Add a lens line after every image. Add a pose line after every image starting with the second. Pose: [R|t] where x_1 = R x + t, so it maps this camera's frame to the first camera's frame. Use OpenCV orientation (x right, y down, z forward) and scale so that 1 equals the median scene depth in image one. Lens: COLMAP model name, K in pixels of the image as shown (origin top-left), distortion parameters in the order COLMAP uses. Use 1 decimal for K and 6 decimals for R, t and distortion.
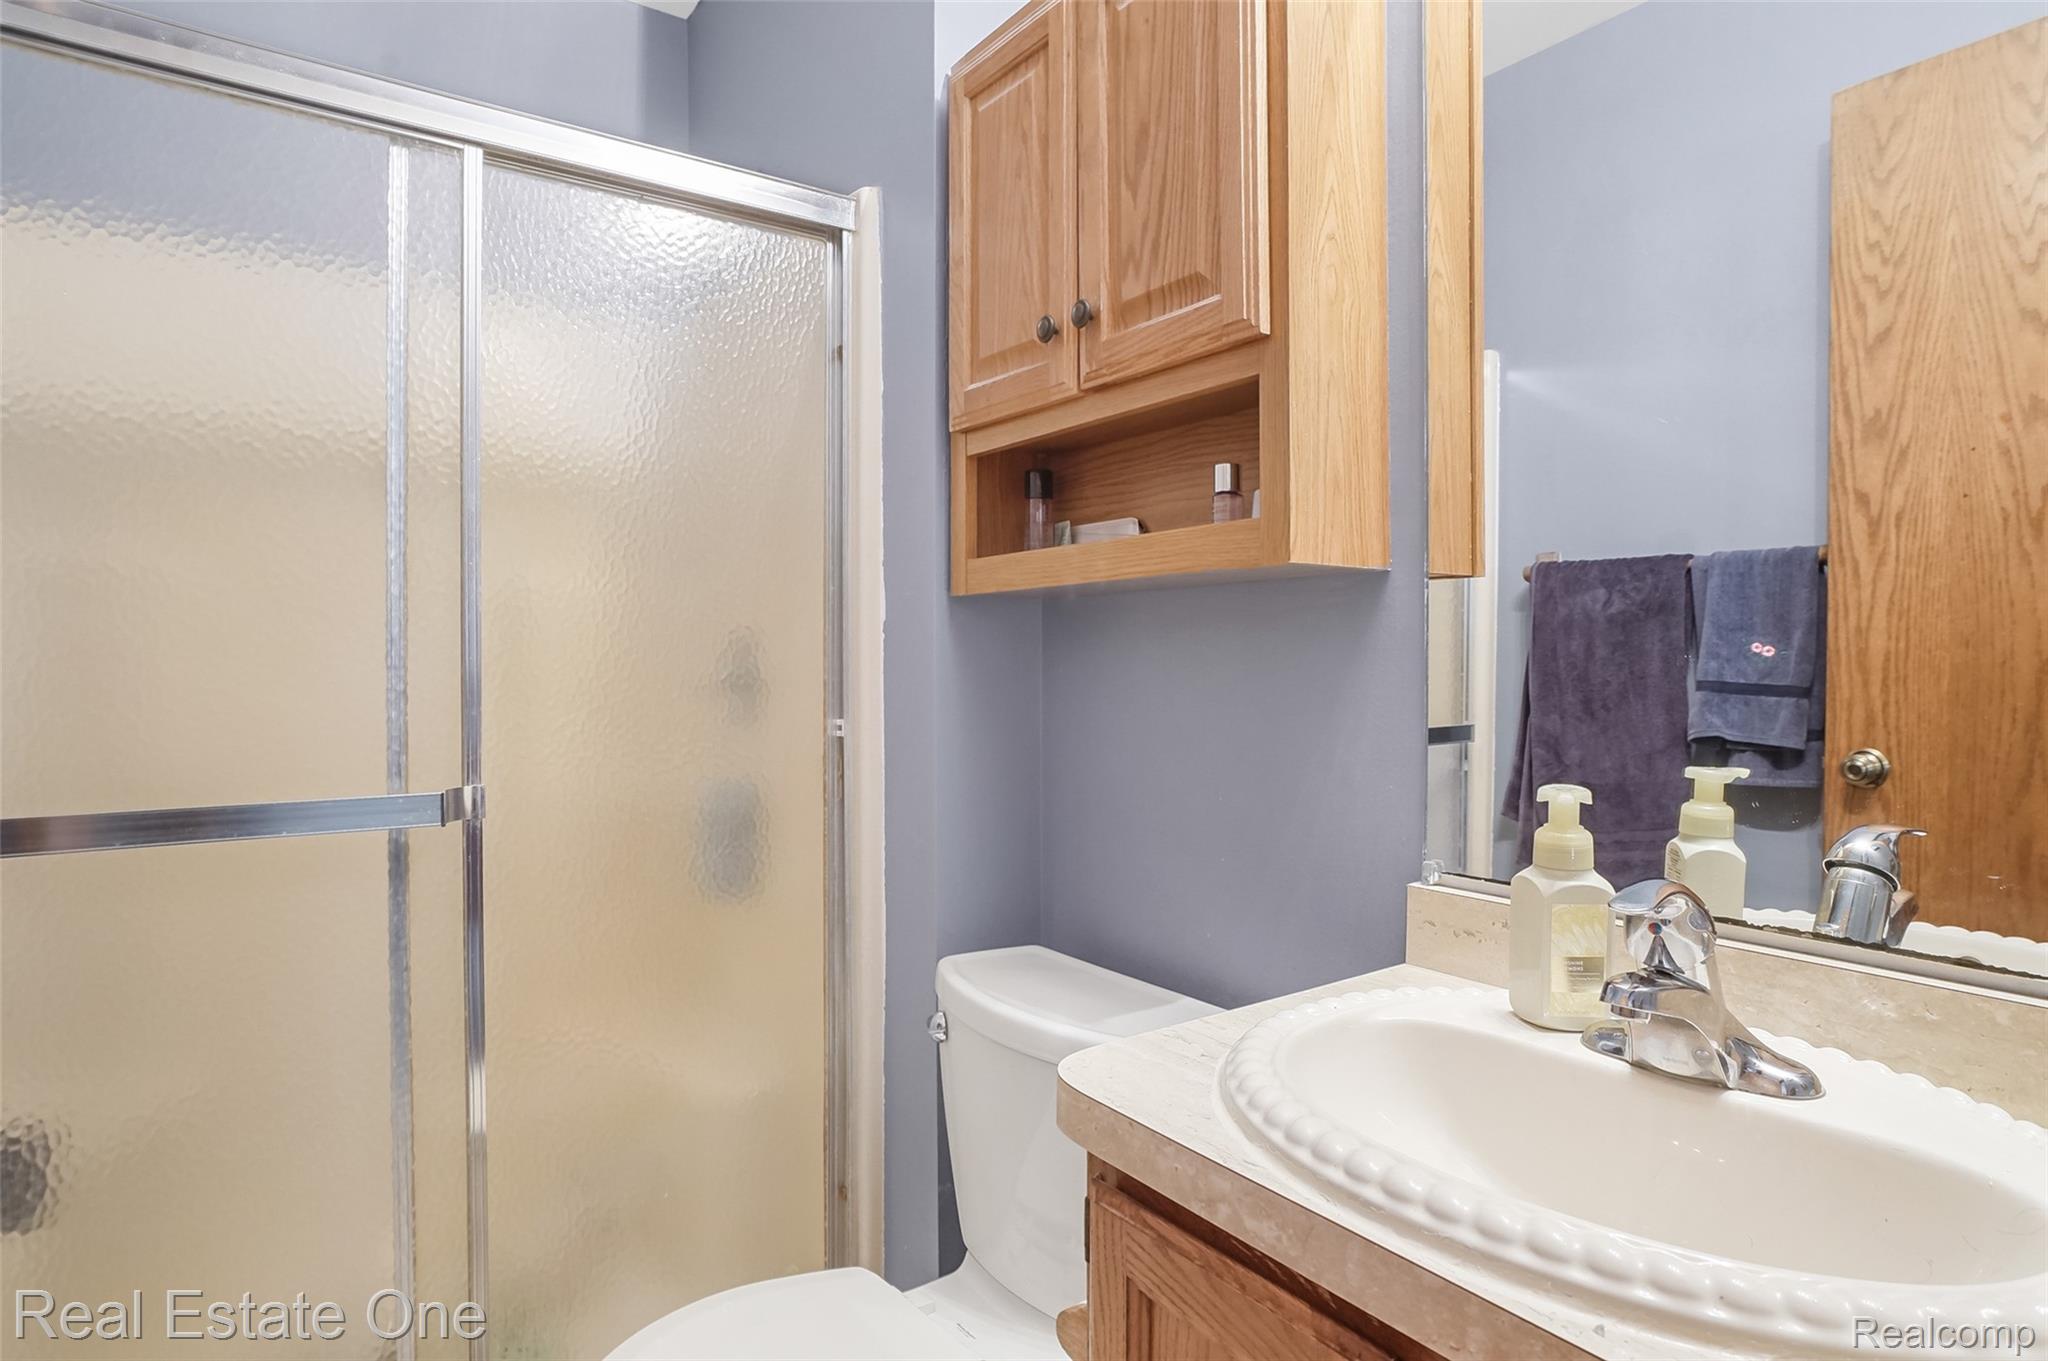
lens RADIAL K [[1092.5, 0, 989.3], [0, 1092.5, 683.8], [0, 0, 1]] dist [-0.048230, 0.029173]
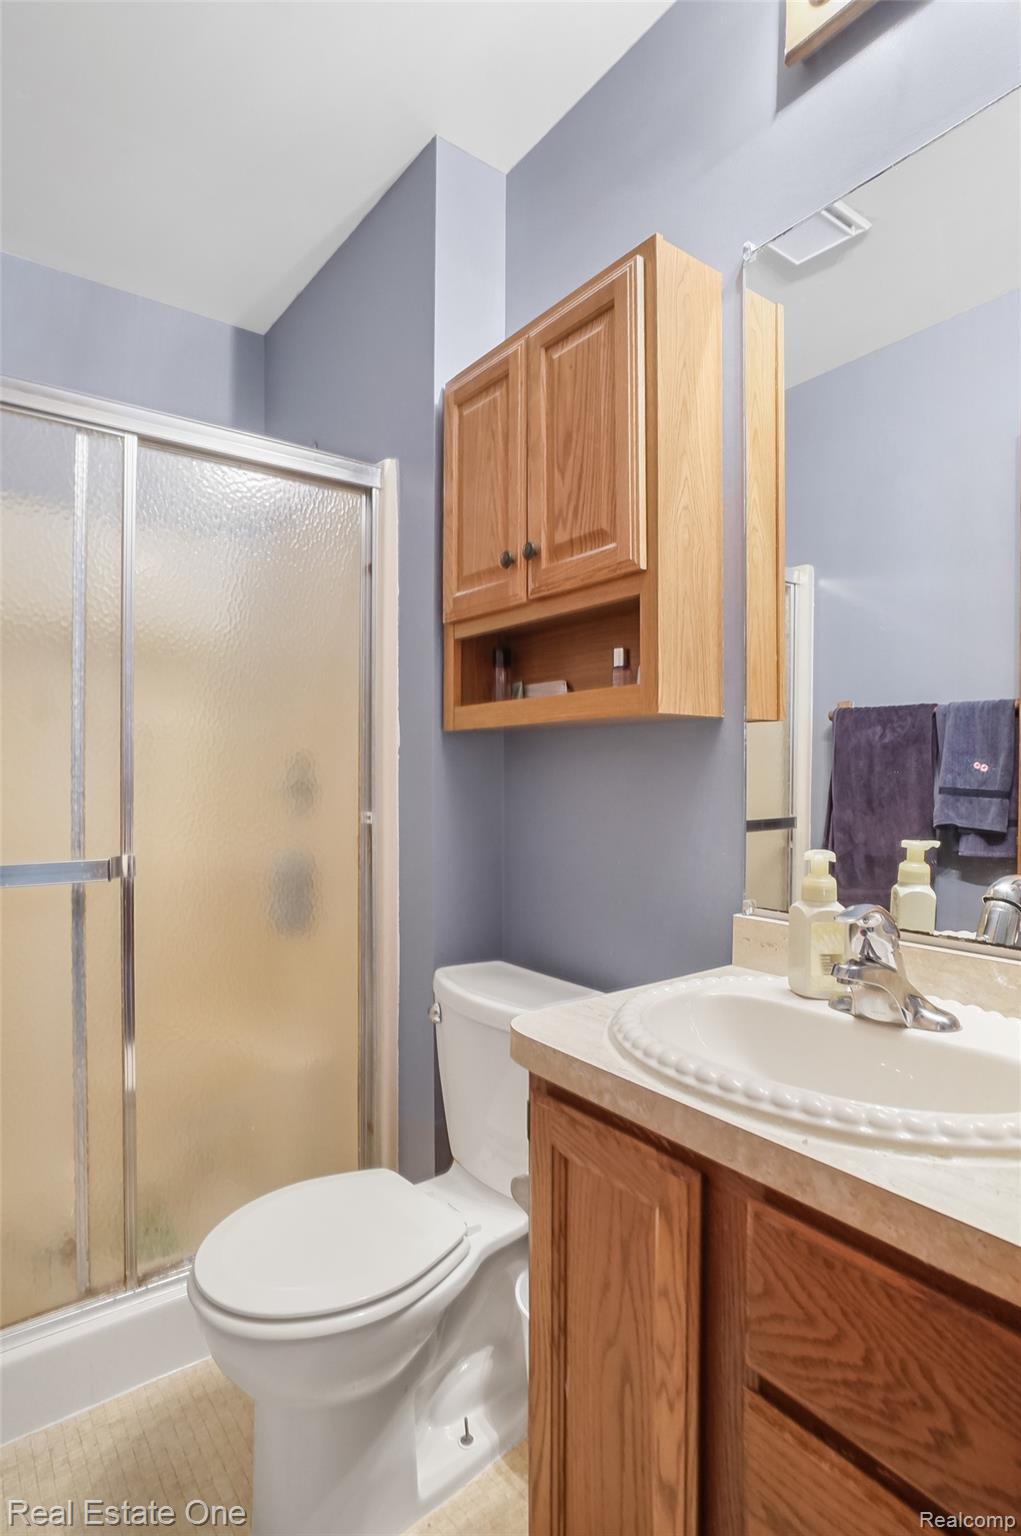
lens RADIAL K [[819.4, 0, 536.8], [0, 819.4, 776.0], [0, 0, 1]] dist [-0.048230, 0.029173]
pose [[0.996522, 0.002502, 0.083296, -0.000890], [-0.001102, 0.999857, -0.016848, 0.001930], [-0.083327, 0.016697, 0.996382, -0.169341]]
